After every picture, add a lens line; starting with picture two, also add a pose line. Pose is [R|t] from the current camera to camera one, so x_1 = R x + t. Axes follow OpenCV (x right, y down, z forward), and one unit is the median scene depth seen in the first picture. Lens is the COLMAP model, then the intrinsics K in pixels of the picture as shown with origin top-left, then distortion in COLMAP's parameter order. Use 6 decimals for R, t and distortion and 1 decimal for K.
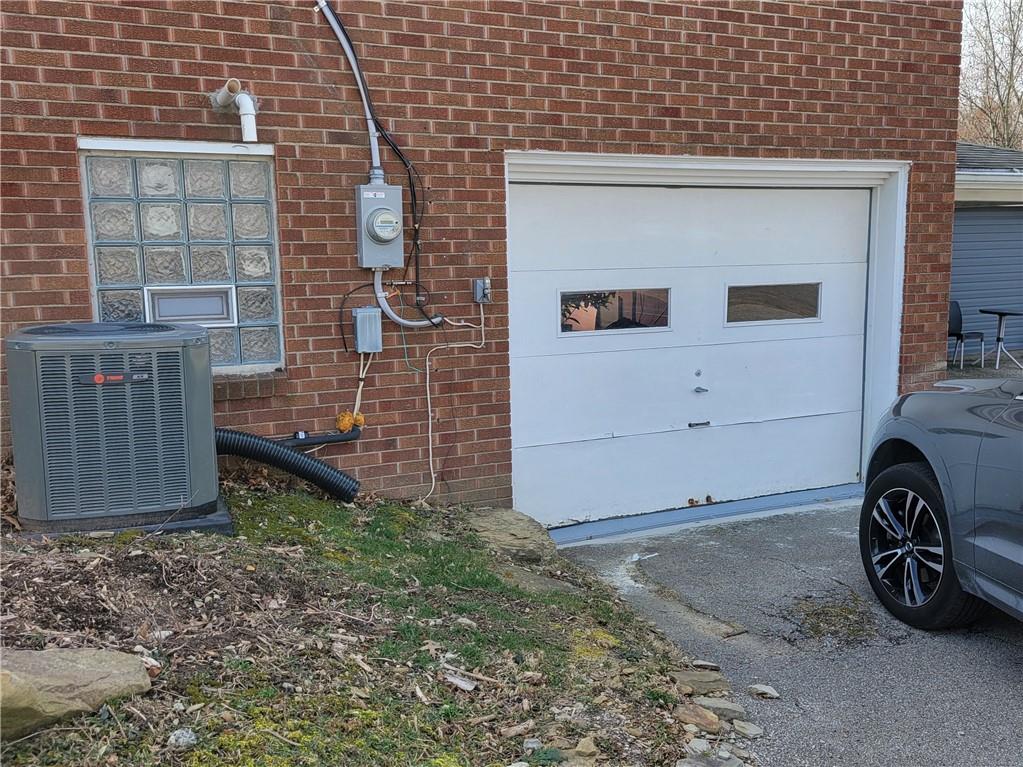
lens RADIAL K [[1032.5, 0, 521.0], [0, 1032.5, 387.6], [0, 0, 1]] dist [0.042701, 0.000000]
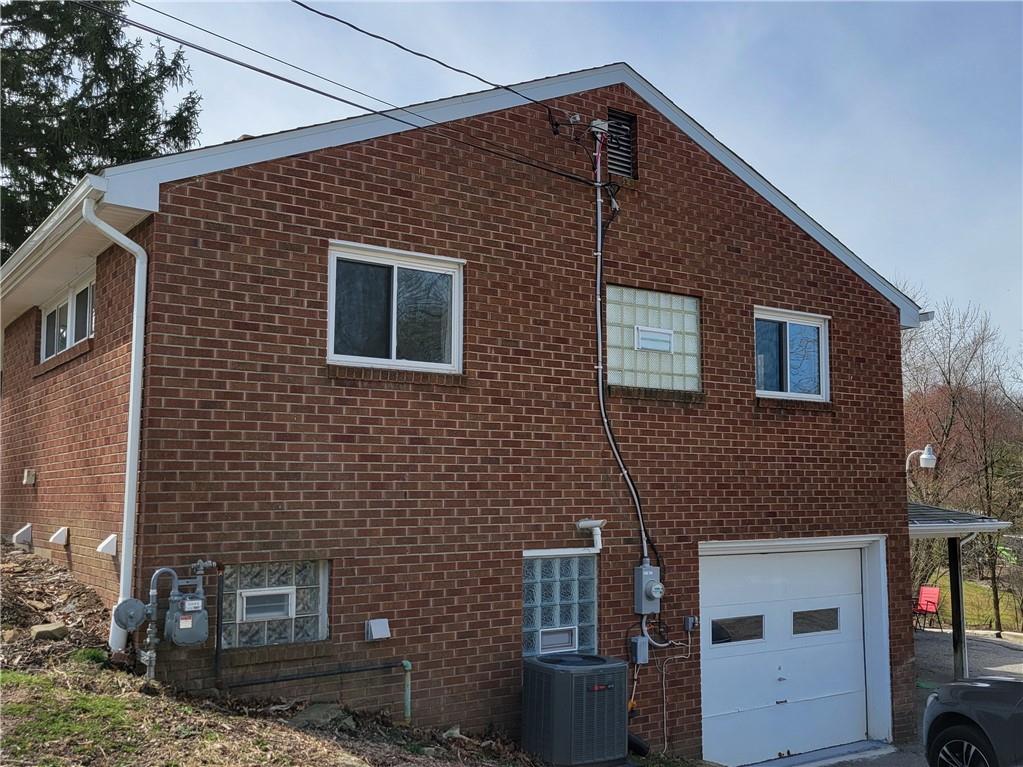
lens RADIAL K [[1032.5, 0, 502.4], [0, 1032.5, 388.1], [0, 0, 1]] dist [0.042701, 0.000000]
pose [[0.987731, 0.026348, 0.153927, -0.610353], [0.012100, 0.969788, -0.243648, -0.057038], [-0.155696, 0.242521, 0.957571, -0.682664]]
